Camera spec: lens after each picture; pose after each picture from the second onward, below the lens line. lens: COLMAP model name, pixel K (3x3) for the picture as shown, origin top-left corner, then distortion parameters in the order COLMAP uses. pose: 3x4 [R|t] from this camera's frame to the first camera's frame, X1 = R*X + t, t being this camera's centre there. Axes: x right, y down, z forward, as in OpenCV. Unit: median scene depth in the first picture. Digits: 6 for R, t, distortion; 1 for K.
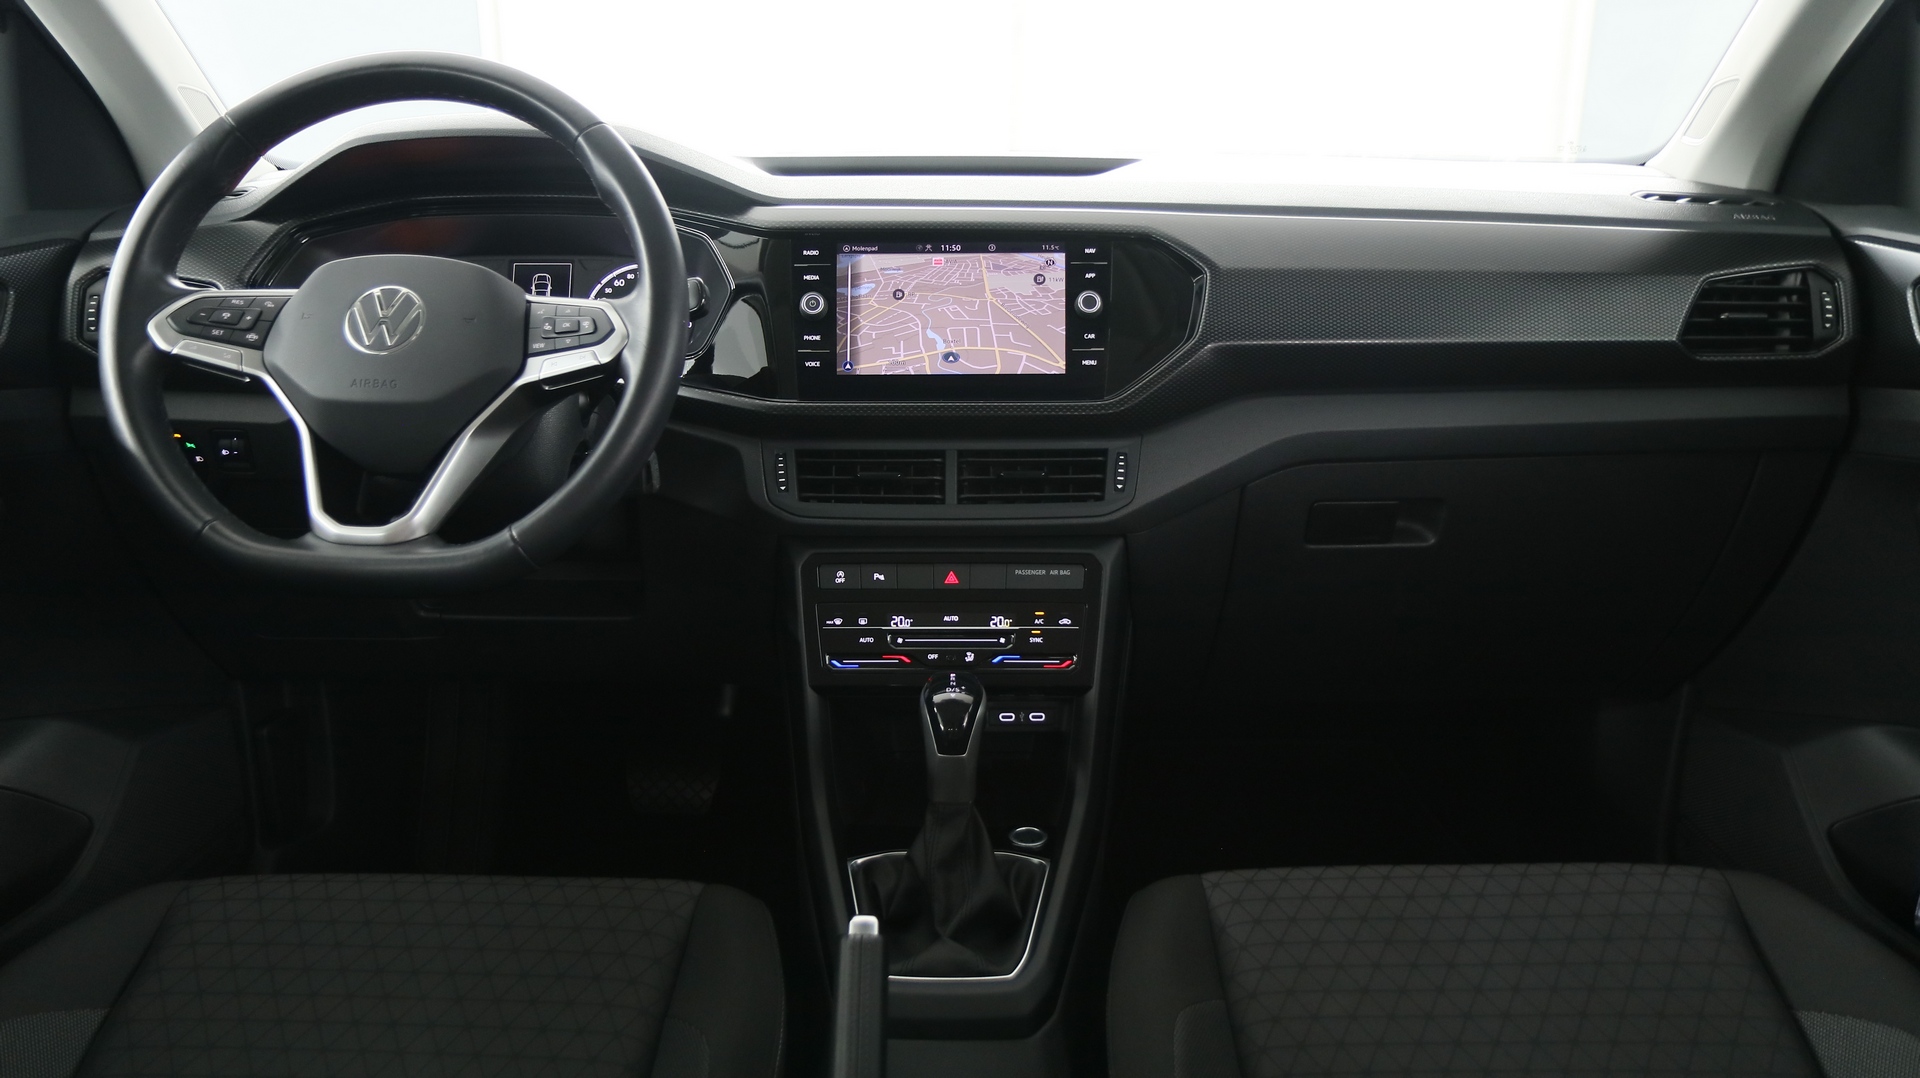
lens RADIAL K [[1467.8, 0, 955.0], [0, 1467.8, 541.8], [0, 0, 1]] dist [-0.020056, 0.011635]
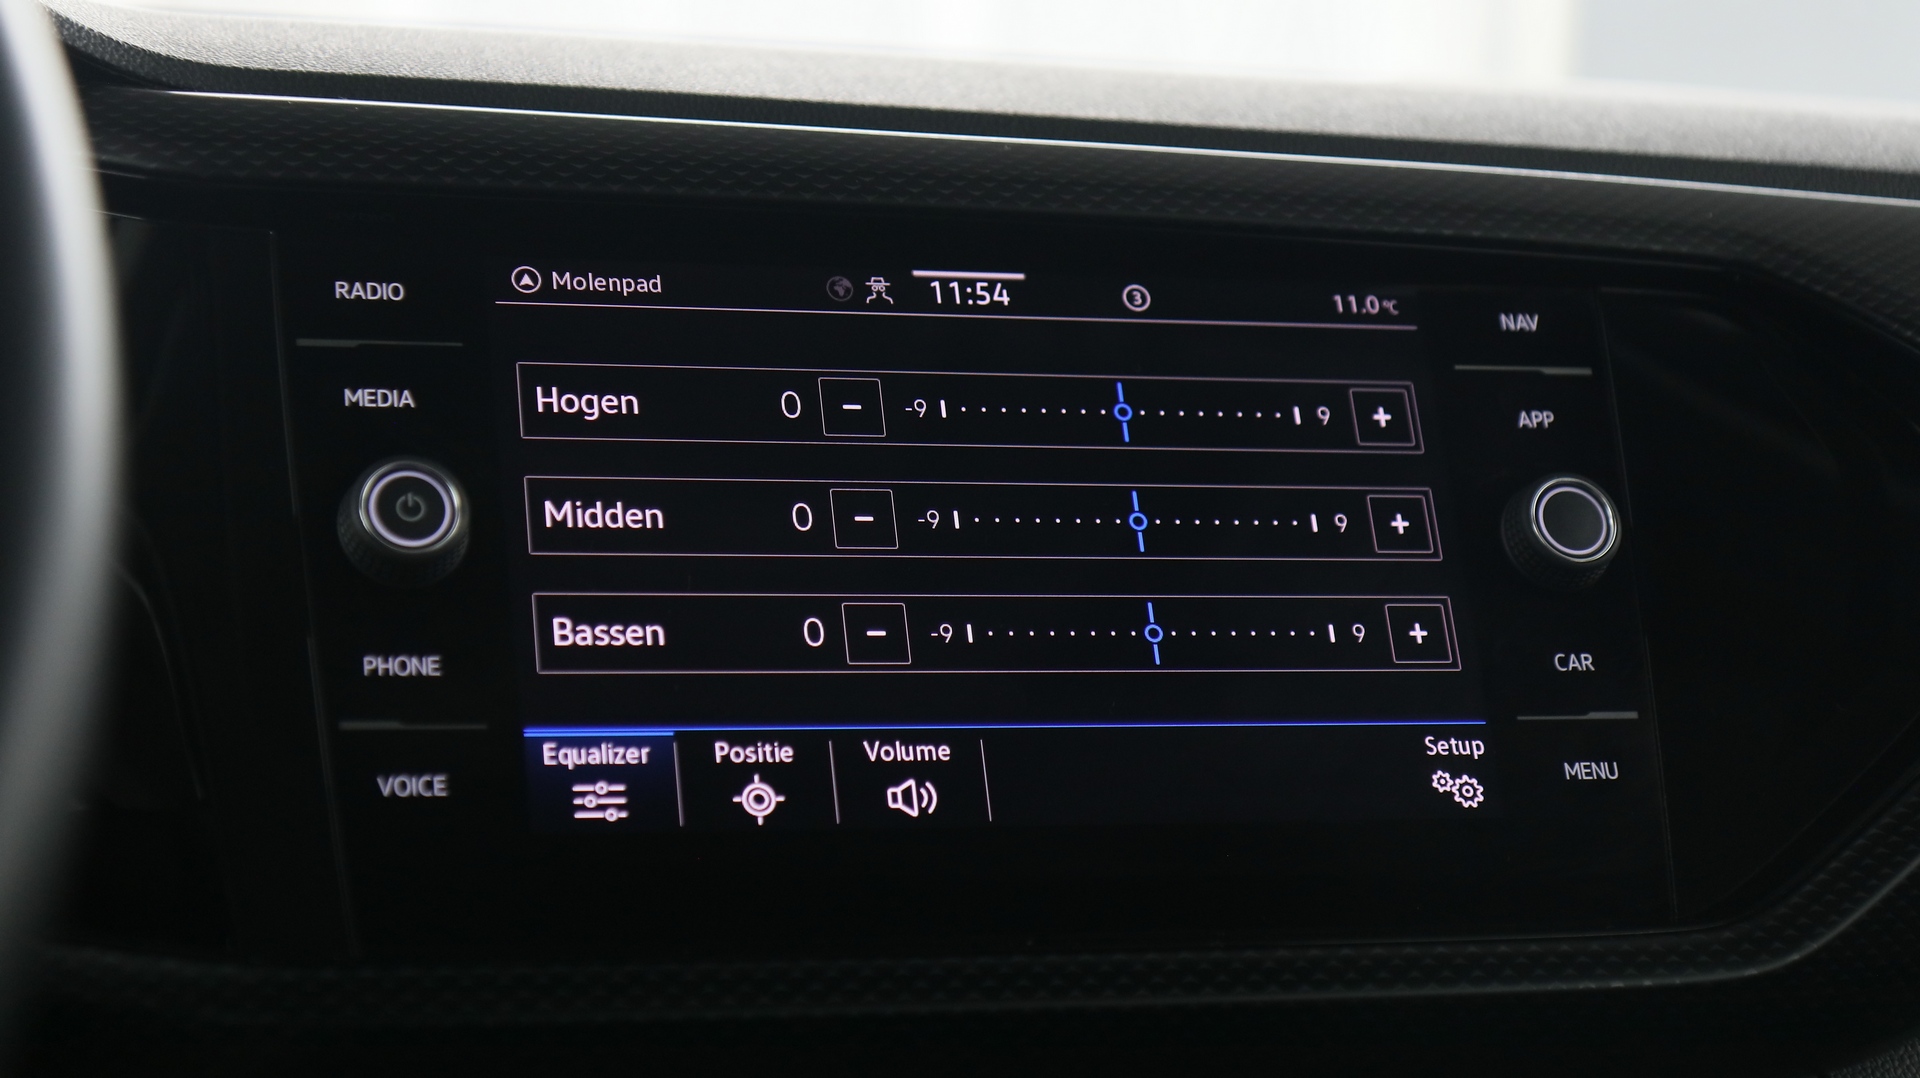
lens RADIAL K [[3550.2, 0, 995.3], [0, 3550.2, 588.7], [0, 0, 1]] dist [-0.157156, 0.000000]
pose [[0.951658, 0.010350, 0.306984, -0.175428], [0.054021, 0.978214, -0.200446, -0.041901], [-0.302371, 0.207339, 0.930367, 0.493398]]
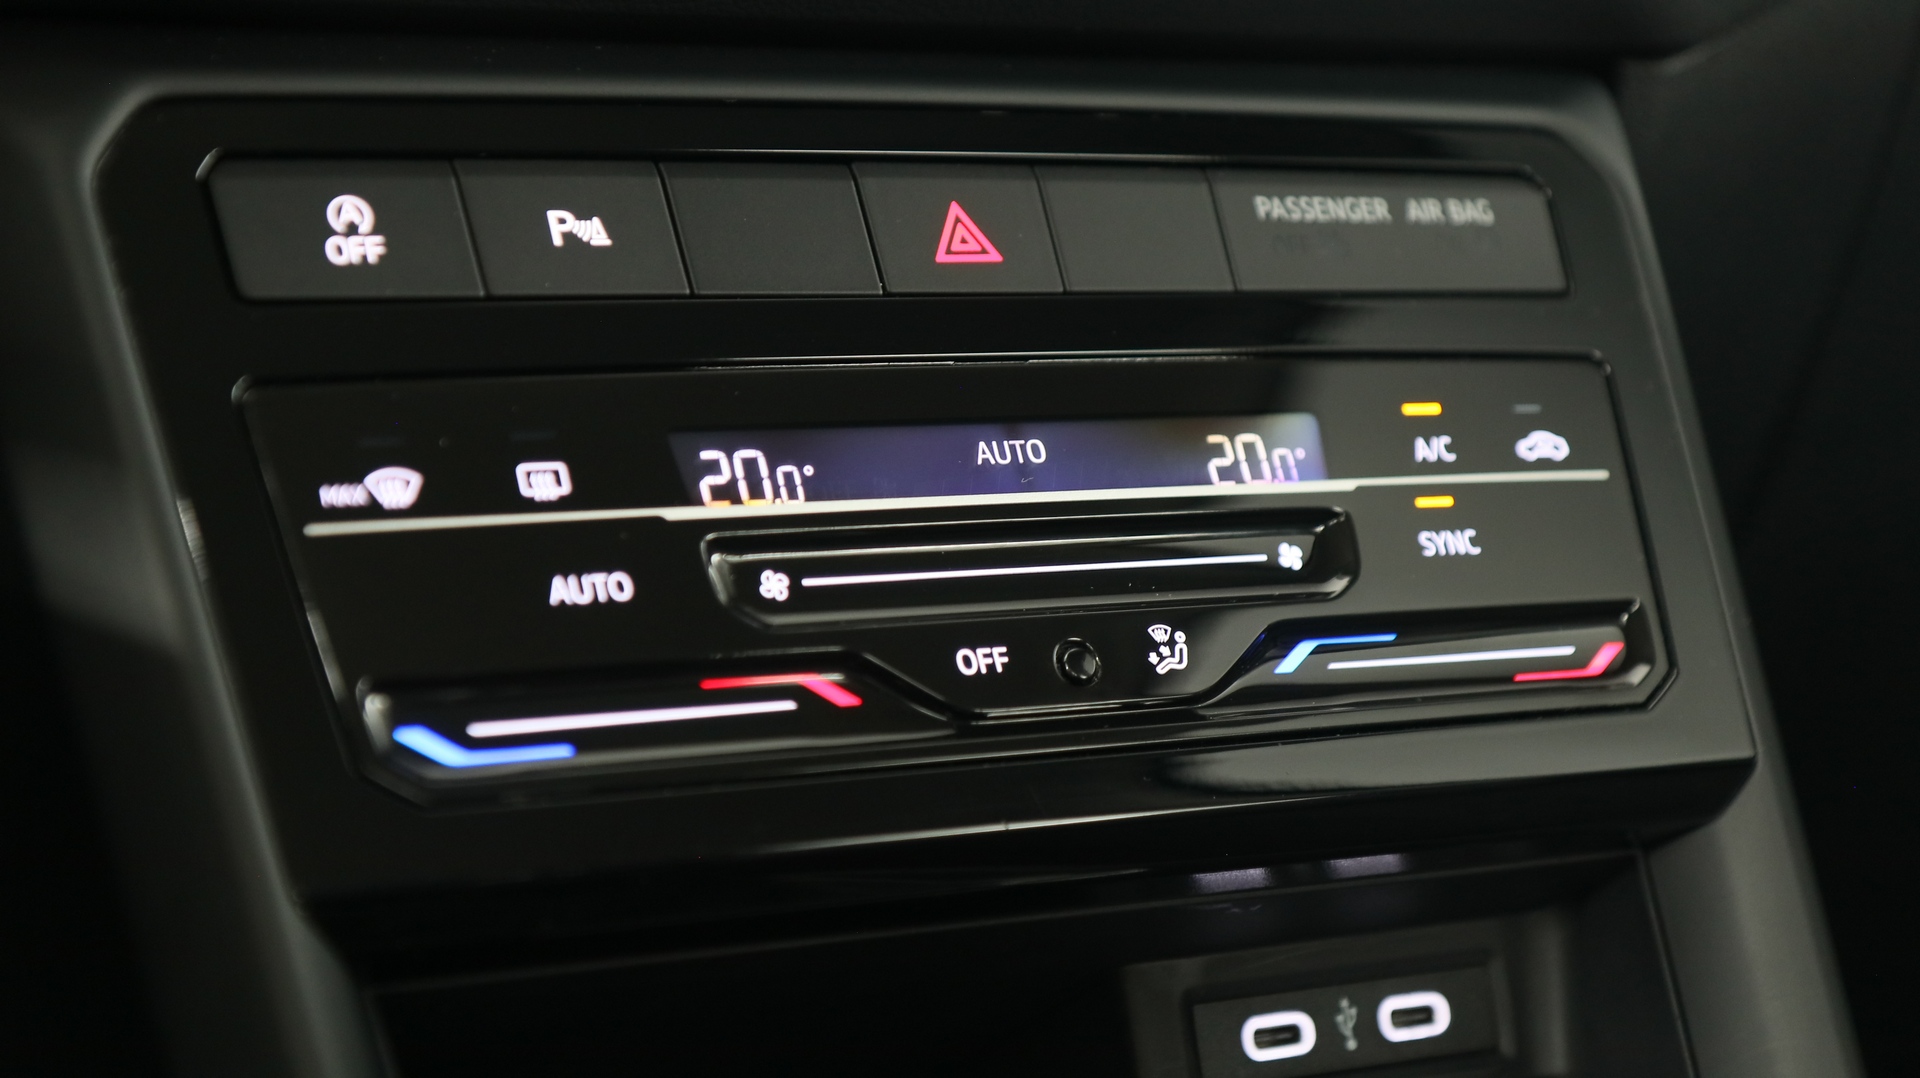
lens RADIAL K [[3550.2, 0, 961.9], [0, 3550.2, 536.2], [0, 0, 1]] dist [-0.157156, 0.000000]
pose [[0.856265, -0.035810, 0.515293, -0.220096], [0.155279, 0.969296, -0.190668, 0.139195], [-0.492644, 0.243276, 0.835535, 0.657991]]
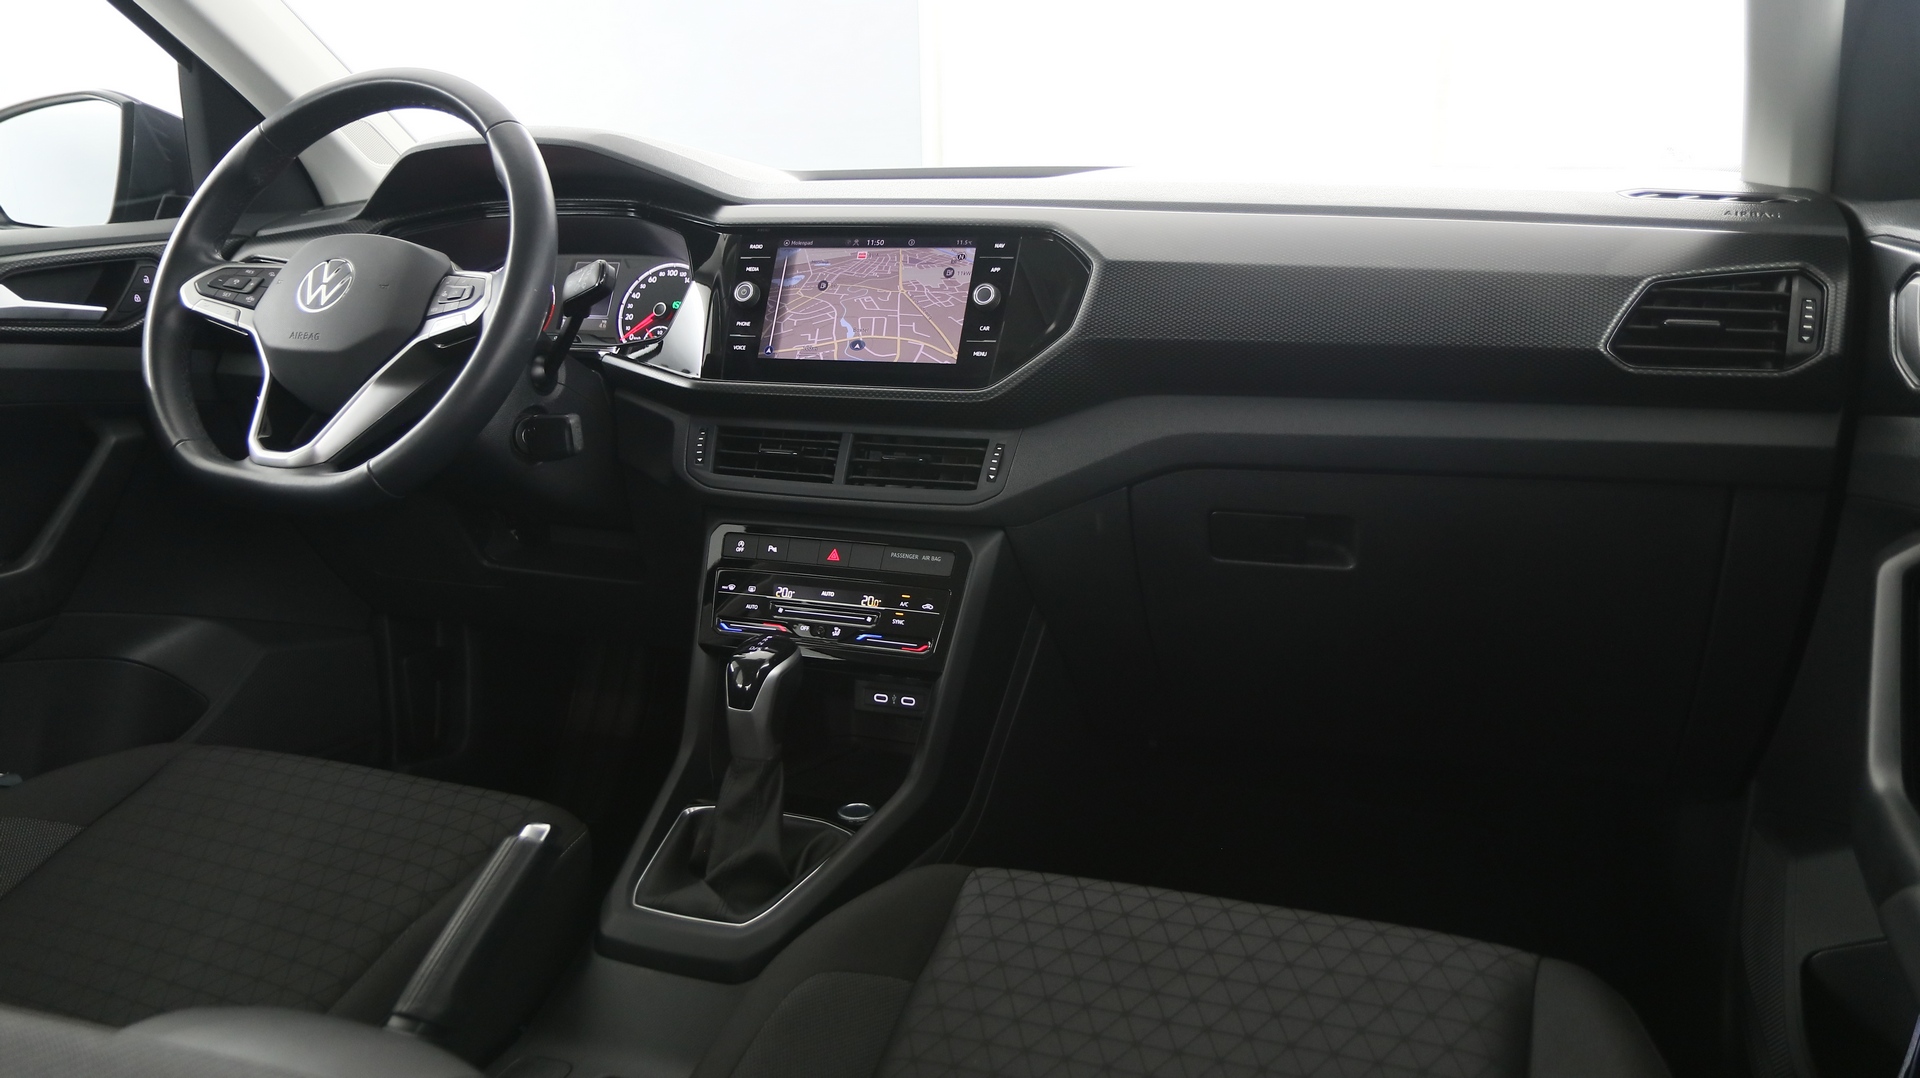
lens RADIAL K [[1467.8, 0, 961.8], [0, 1467.8, 530.4], [0, 0, 1]] dist [-0.020056, 0.011635]
pose [[0.934850, 0.073231, -0.347407, 0.441064], [-0.092640, 0.994913, -0.039566, 0.039783], [0.342743, 0.069172, 0.936879, 0.057894]]
